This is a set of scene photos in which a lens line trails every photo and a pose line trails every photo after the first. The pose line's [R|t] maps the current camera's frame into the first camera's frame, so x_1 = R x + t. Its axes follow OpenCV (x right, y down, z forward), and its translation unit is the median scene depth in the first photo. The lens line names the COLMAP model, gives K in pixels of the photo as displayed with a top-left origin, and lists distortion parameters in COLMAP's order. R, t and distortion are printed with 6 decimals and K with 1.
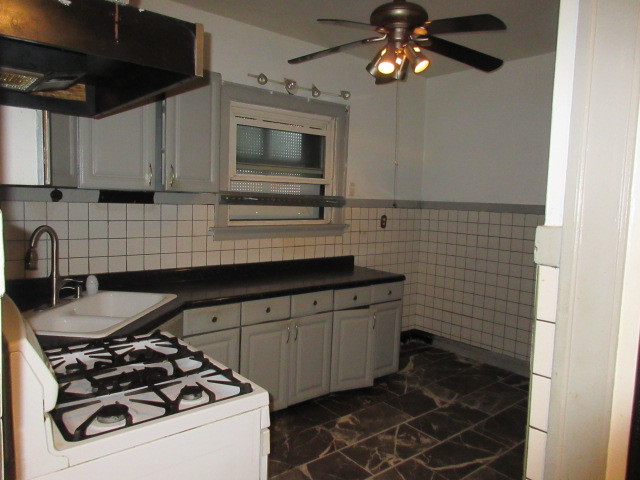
lens RADIAL K [[474.5, 0, 322.6], [0, 474.5, 238.8], [0, 0, 1]] dist [0.001686, -0.001108]
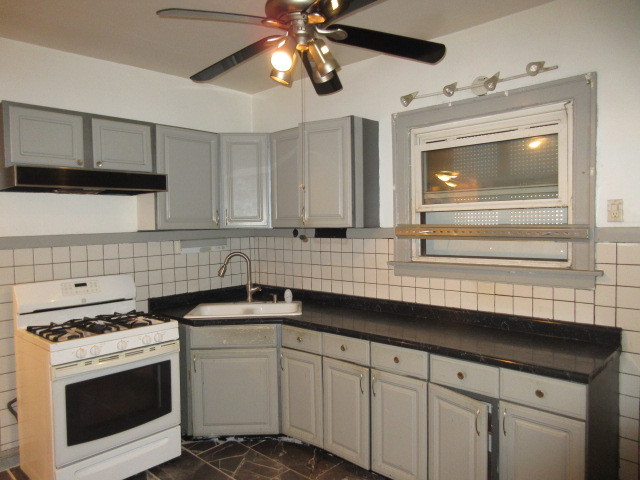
lens RADIAL K [[474.5, 0, 322.6], [0, 474.5, 238.8], [0, 0, 1]] dist [0.001686, -0.001108]
pose [[0.117276, -0.007244, -0.993073, 0.772814], [-0.071631, 0.997307, -0.015734, -0.047629], [0.990513, 0.072980, 0.116441, 0.773575]]
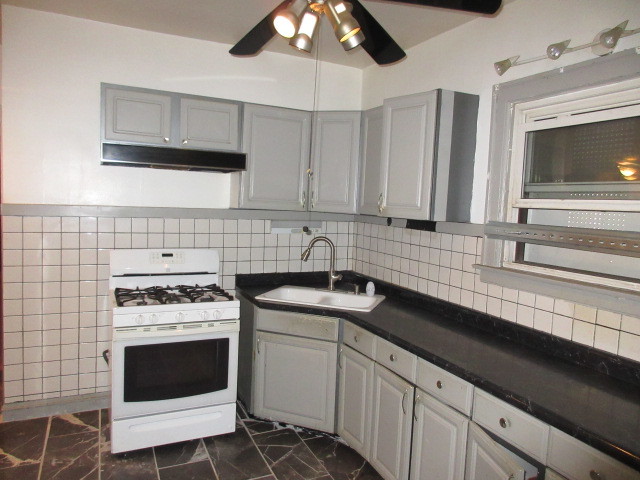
lens RADIAL K [[474.5, 0, 322.6], [0, 474.5, 238.8], [0, 0, 1]] dist [0.001686, -0.001108]
pose [[-0.255927, 0.026846, -0.966323, 0.668795], [-0.145506, 0.987156, 0.065962, -0.087473], [0.955683, 0.157487, -0.248734, 0.984307]]
